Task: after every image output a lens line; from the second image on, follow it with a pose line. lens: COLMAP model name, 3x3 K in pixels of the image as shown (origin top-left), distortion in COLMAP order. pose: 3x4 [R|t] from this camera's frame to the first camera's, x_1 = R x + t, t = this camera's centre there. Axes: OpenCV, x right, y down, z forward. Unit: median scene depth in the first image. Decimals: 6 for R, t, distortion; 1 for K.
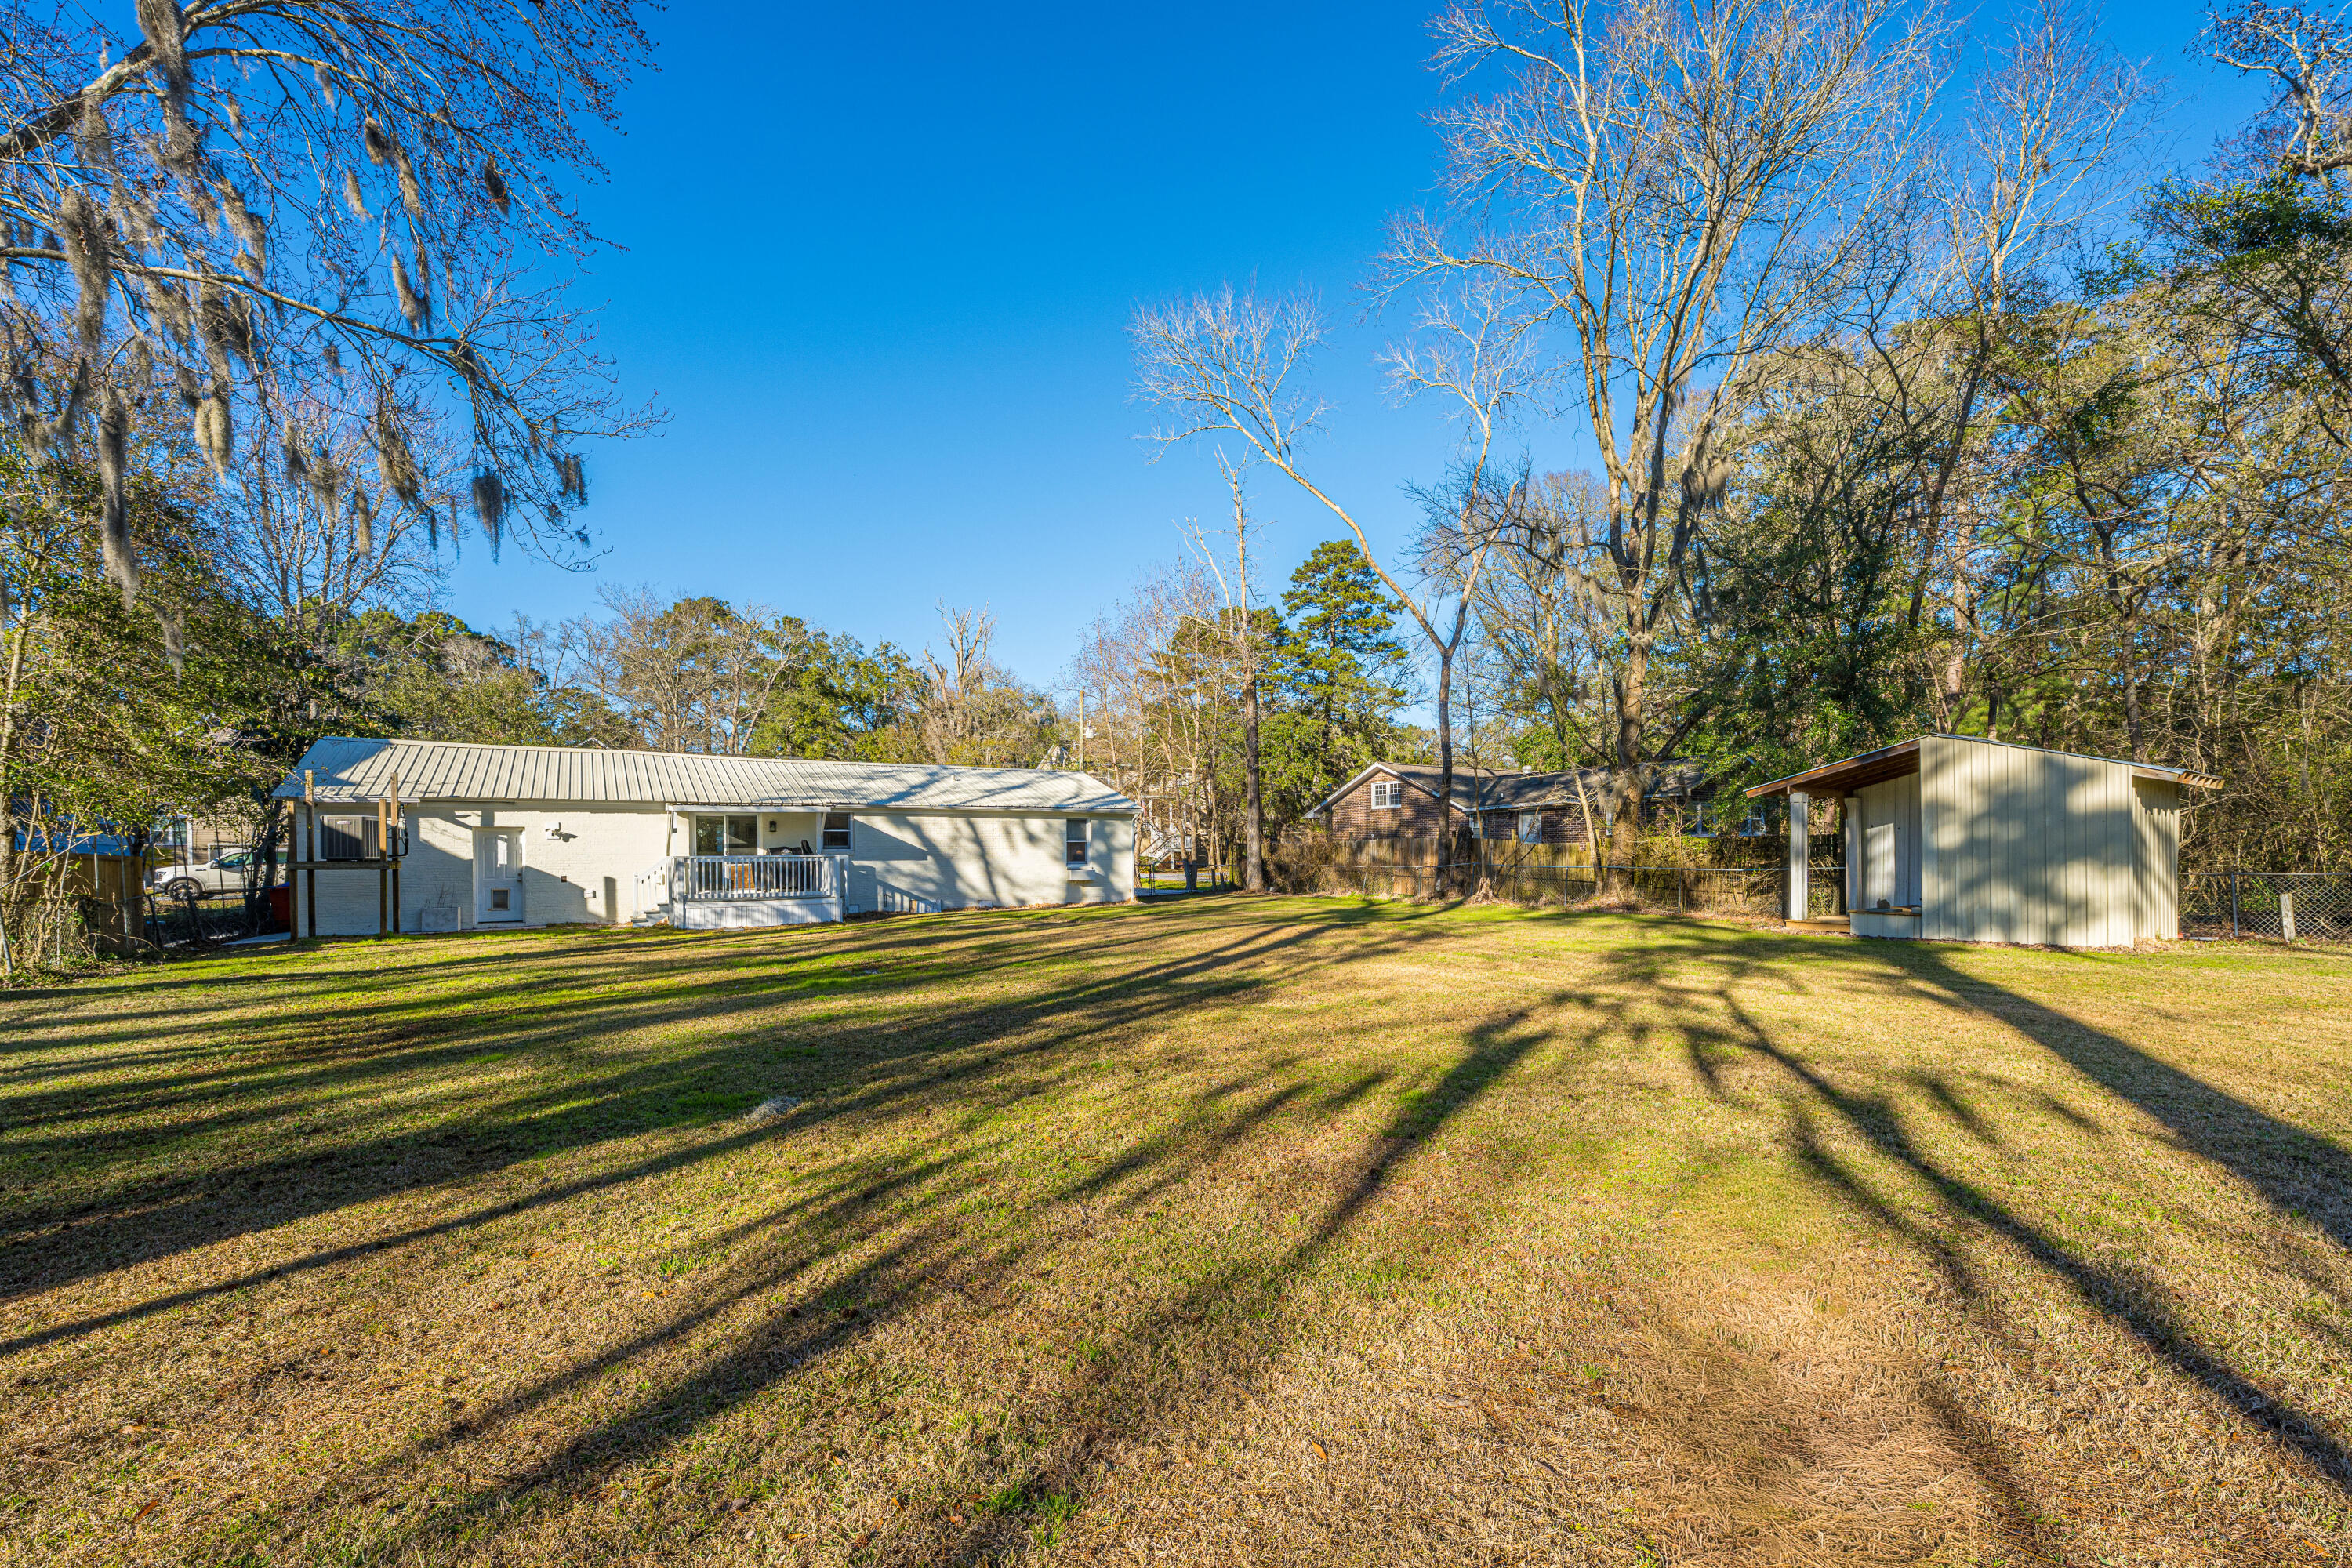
lens RADIAL K [[945.7, 0, 1209.2], [0, 945.7, 859.6], [0, 0, 1]] dist [0.002591, 0.001375]
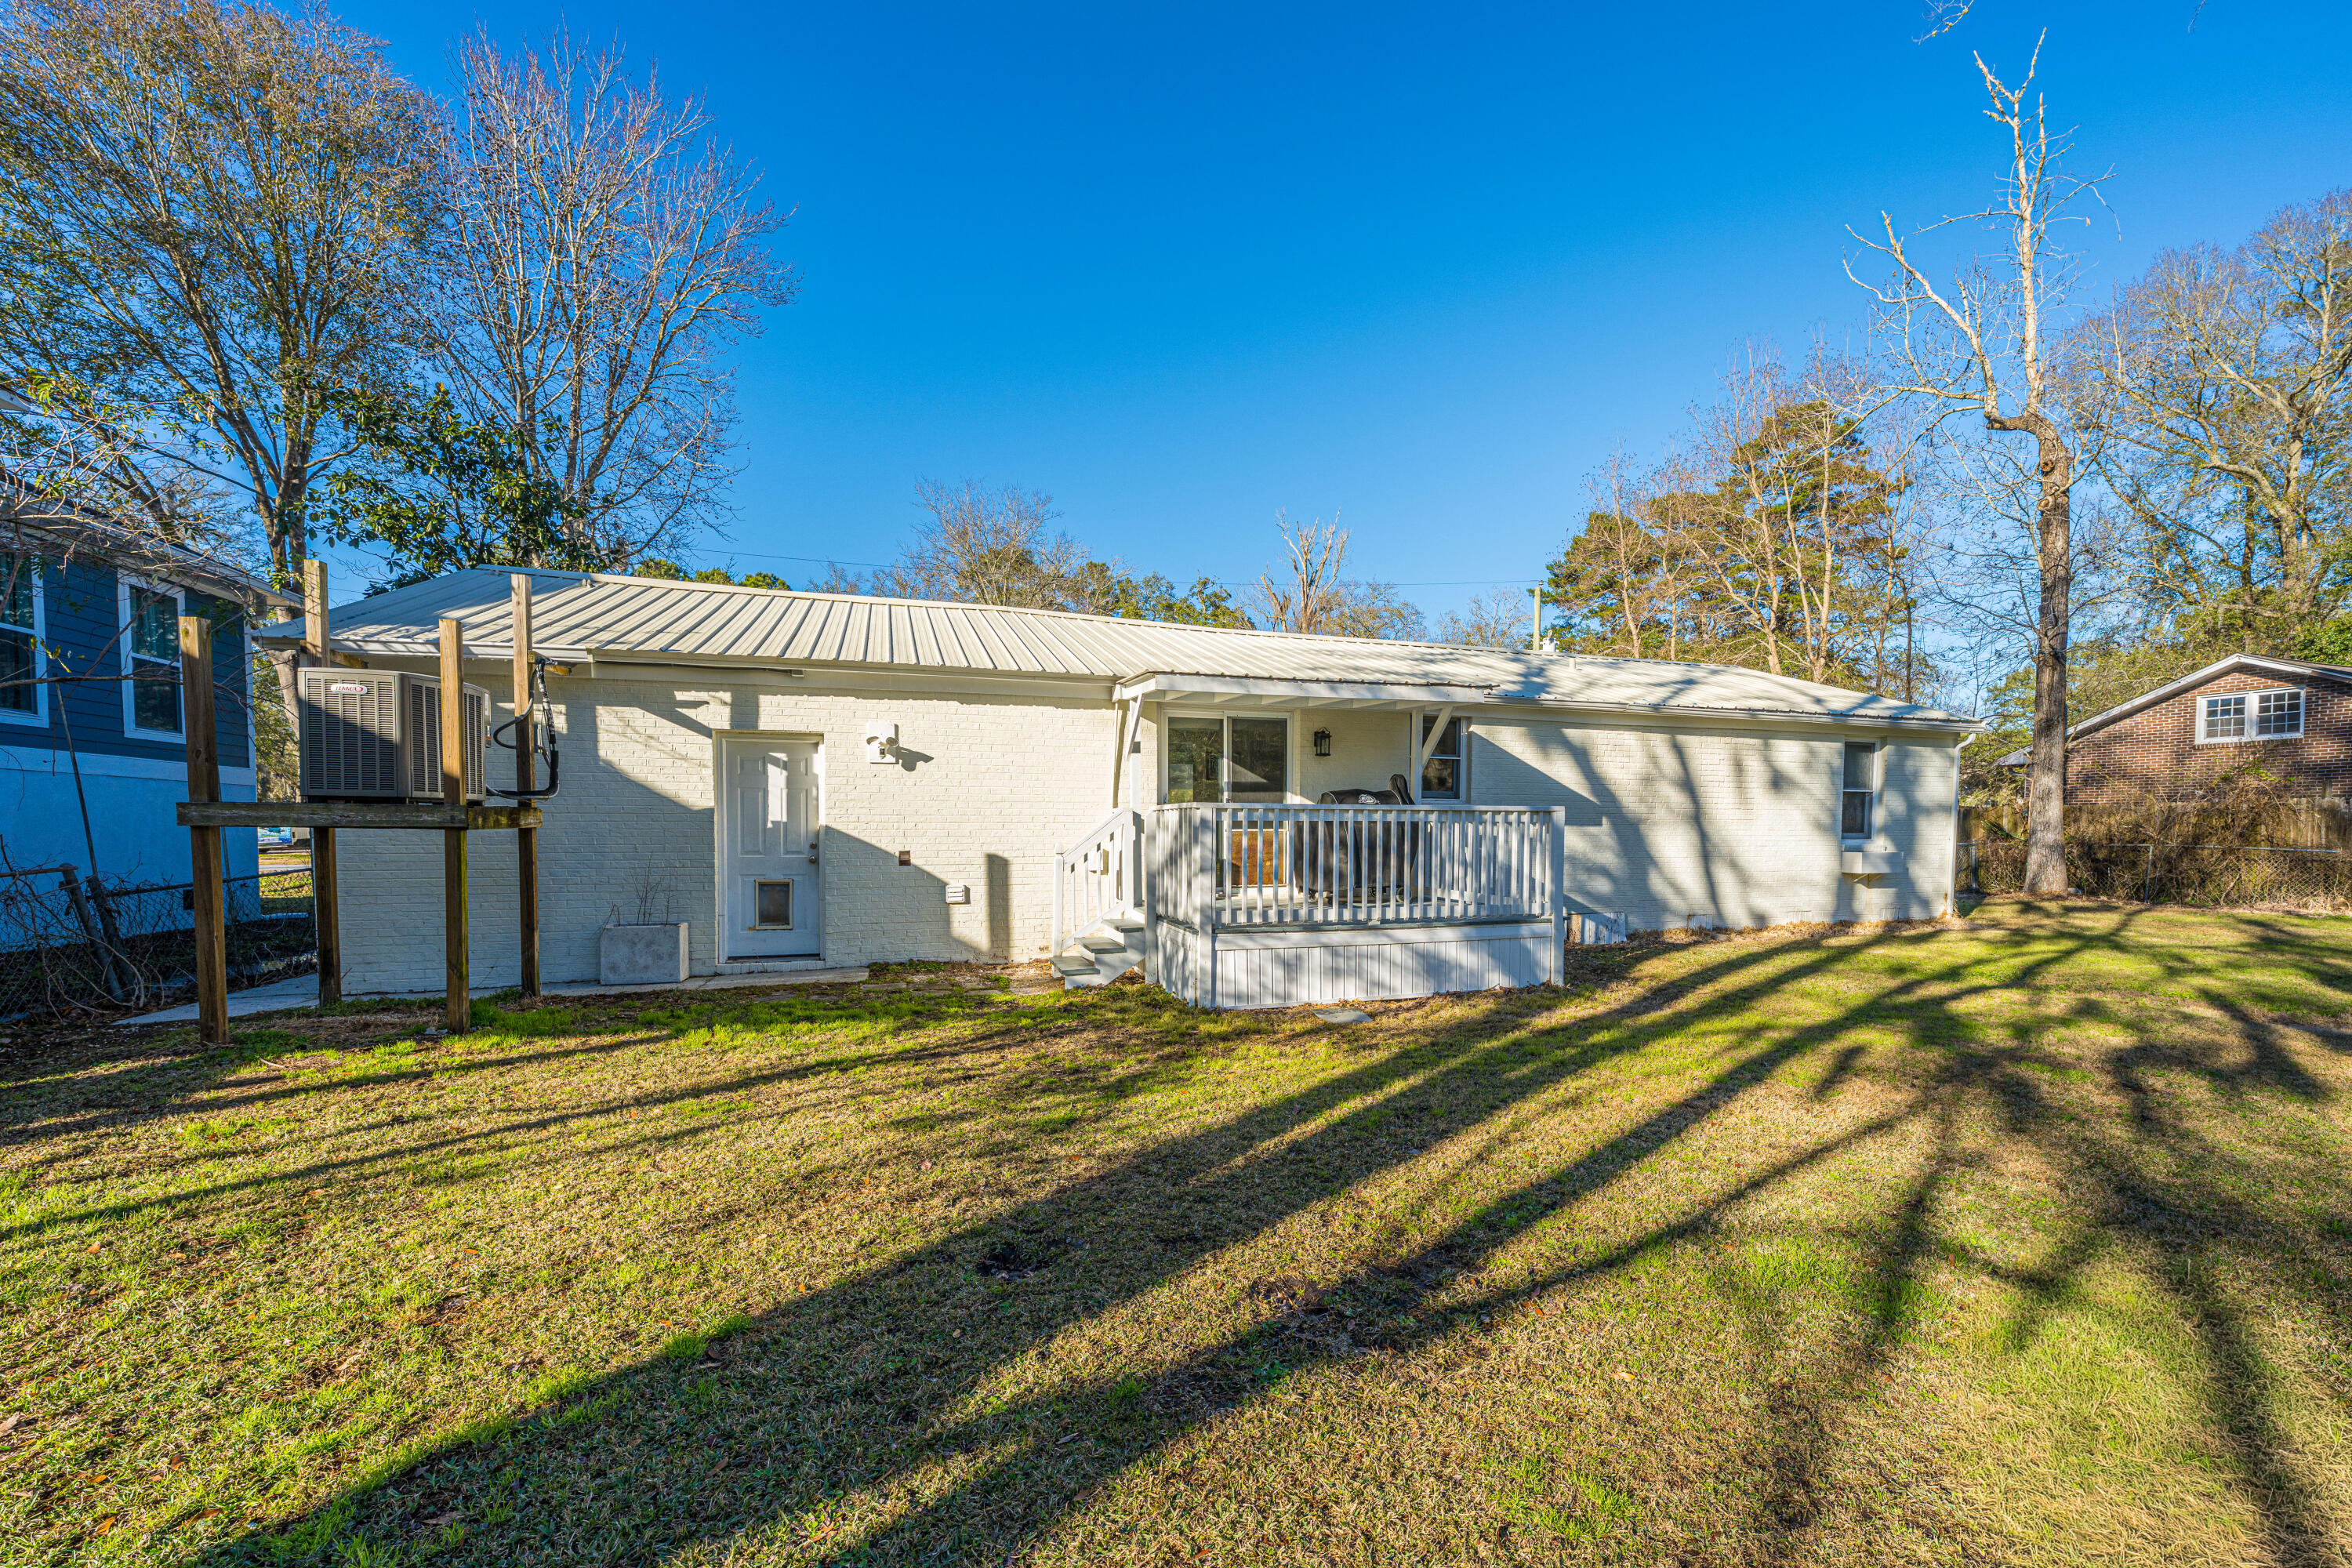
lens RADIAL K [[945.7, 0, 1220.2], [0, 945.7, 851.9], [0, 0, 1]] dist [0.002591, 0.001375]
pose [[0.969785, 0.017812, -0.243312, -0.404923], [-0.012755, 0.999669, 0.022344, 0.005771], [0.243629, -0.018565, 0.969691, 0.572761]]
